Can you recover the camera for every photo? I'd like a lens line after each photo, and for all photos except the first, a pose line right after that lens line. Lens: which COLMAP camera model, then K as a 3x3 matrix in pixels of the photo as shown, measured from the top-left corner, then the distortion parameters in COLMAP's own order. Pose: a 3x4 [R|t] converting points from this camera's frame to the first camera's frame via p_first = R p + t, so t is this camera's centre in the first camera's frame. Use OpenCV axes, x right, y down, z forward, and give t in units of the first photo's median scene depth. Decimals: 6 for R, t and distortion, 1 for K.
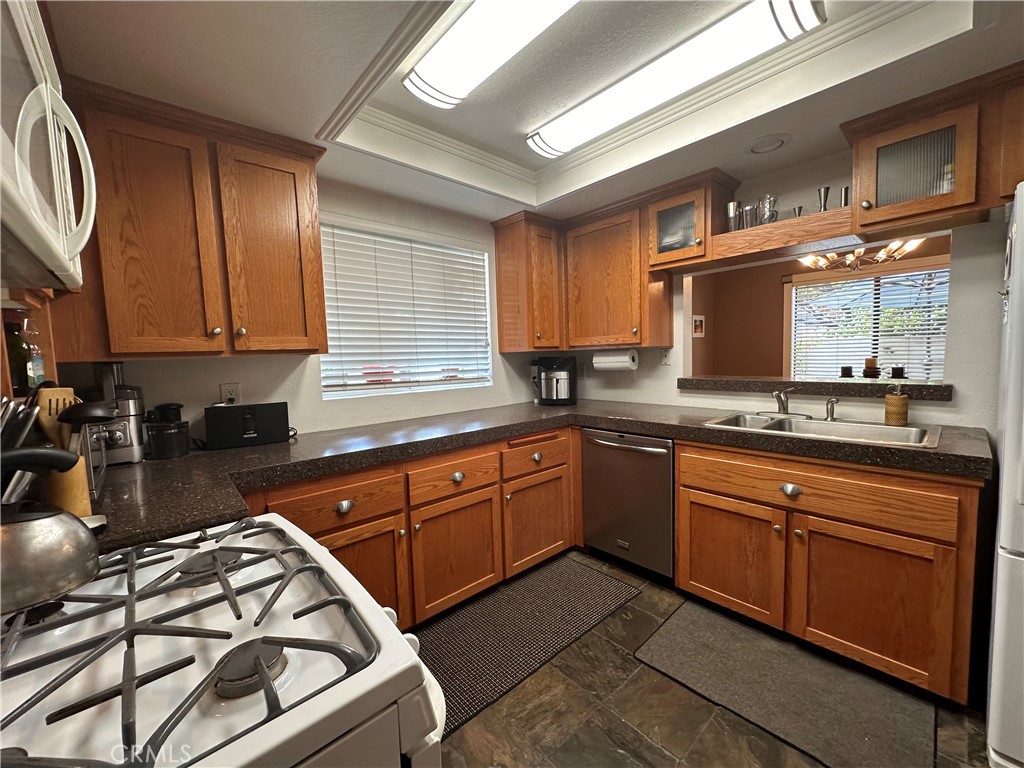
lens RADIAL K [[406.4, 0, 511.5], [0, 406.4, 386.7], [0, 0, 1]] dist [-0.000831, 0.000170]
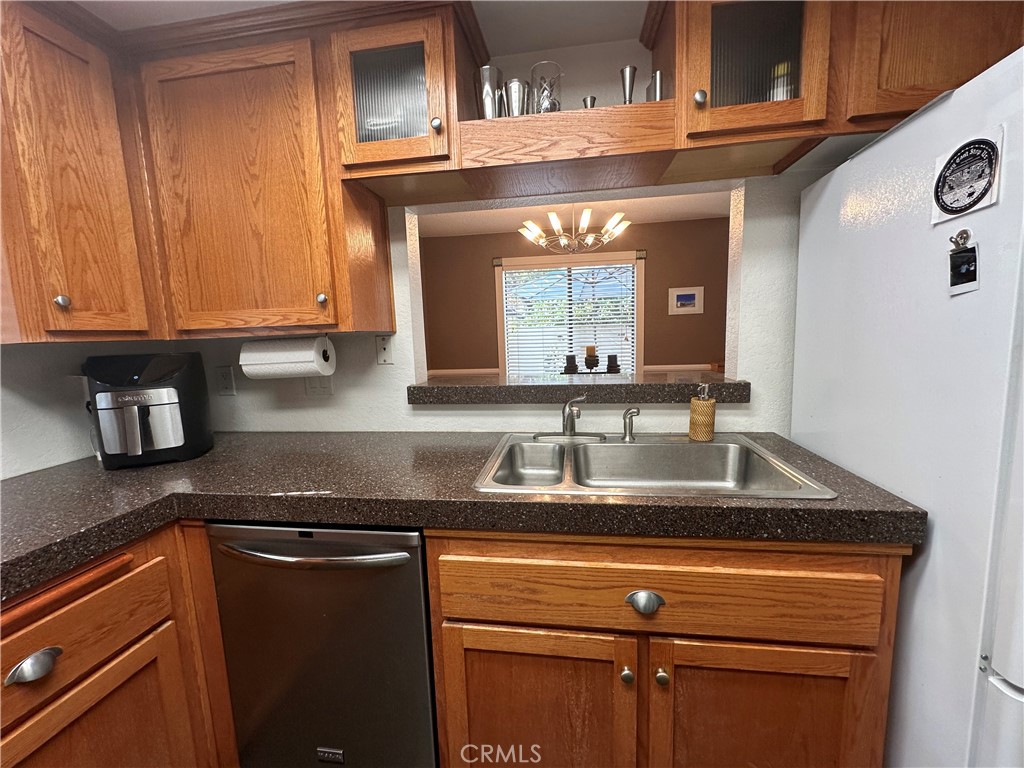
lens RADIAL K [[407.7, 0, 512.0], [0, 407.7, 384.0], [0, 0, 1]] dist [-0.003337, 0.000417]
pose [[0.768755, -0.074280, 0.635215, 0.161170], [0.060064, 0.997228, 0.043921, -0.043682], [-0.636717, 0.004389, 0.771085, 0.479356]]
